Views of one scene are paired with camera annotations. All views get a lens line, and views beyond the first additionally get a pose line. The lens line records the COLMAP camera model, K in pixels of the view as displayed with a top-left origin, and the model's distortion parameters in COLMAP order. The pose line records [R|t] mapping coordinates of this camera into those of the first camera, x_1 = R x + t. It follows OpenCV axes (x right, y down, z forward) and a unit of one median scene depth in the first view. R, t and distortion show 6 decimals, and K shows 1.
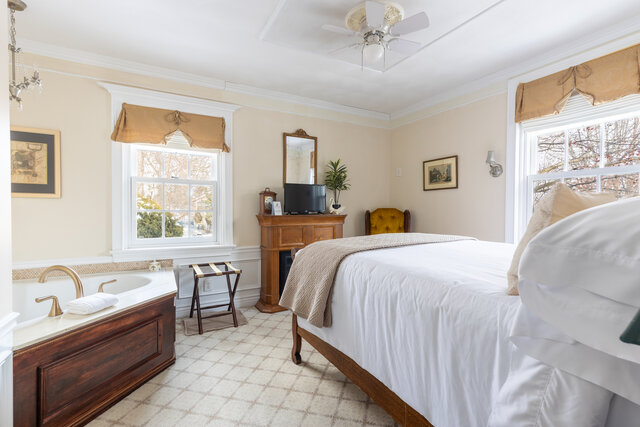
lens RADIAL K [[289.2, 0, 320.0], [0, 289.2, 212.0], [0, 0, 1]] dist [0.004476, 0.001548]
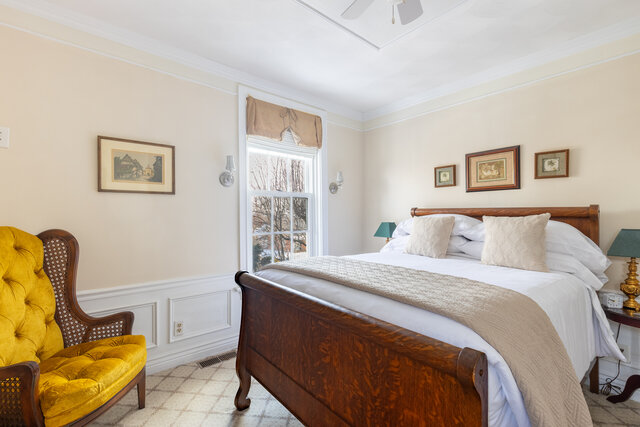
lens RADIAL K [[289.2, 0, 318.5], [0, 289.2, 216.1], [0, 0, 1]] dist [0.004476, 0.001548]
pose [[-0.169809, 0.006238, 0.985457, -0.252029], [0.011352, 0.999926, -0.004373, -0.023181], [-0.985412, 0.010444, -0.169867, 0.768021]]
